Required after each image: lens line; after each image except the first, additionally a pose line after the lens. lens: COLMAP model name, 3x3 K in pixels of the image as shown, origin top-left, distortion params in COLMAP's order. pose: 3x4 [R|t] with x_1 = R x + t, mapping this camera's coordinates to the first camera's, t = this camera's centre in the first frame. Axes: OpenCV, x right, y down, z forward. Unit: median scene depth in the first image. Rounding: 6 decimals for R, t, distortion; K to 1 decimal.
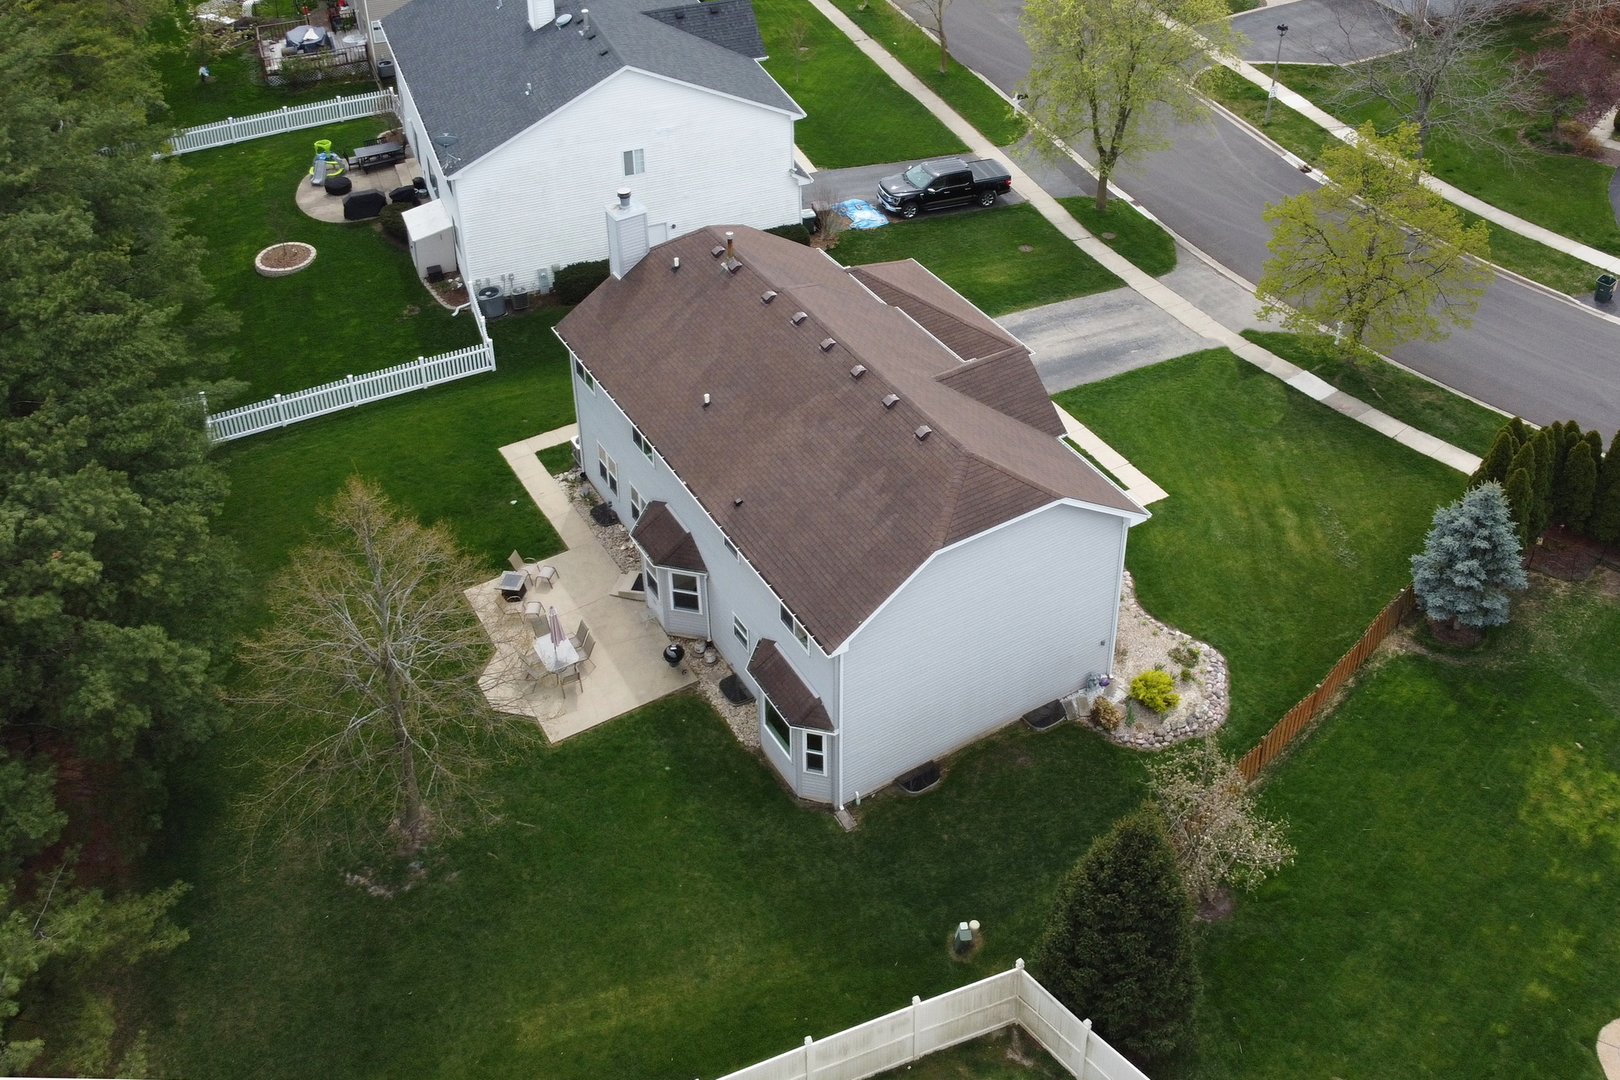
lens RADIAL K [[1402.4, 0, 909.9], [0, 1402.4, 539.6], [0, 0, 1]] dist [0.006755, 0.001271]
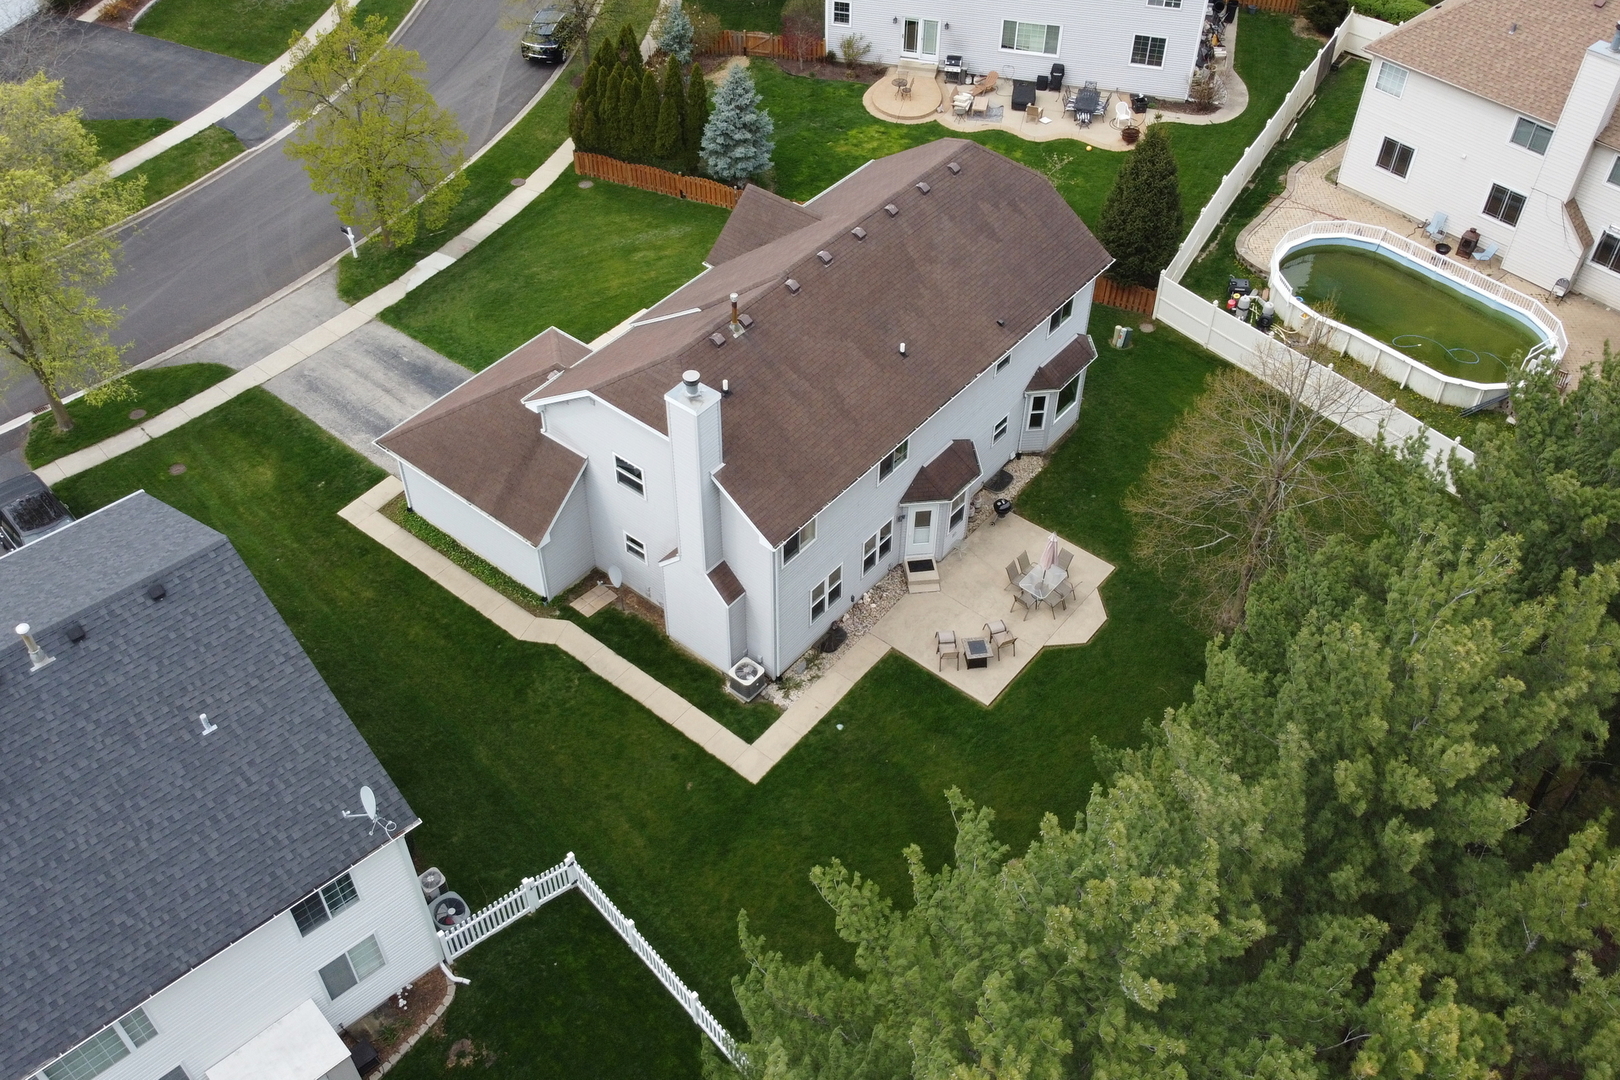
lens RADIAL K [[1488.4, 0, 789.7], [0, 1488.4, 450.4], [0, 0, 1]] dist [-0.003118, -0.003889]
pose [[-0.305282, -0.635275, 0.709386, -0.821351], [0.615872, 0.436460, 0.655900, -0.730081], [-0.726295, 0.637125, 0.258005, 0.672879]]
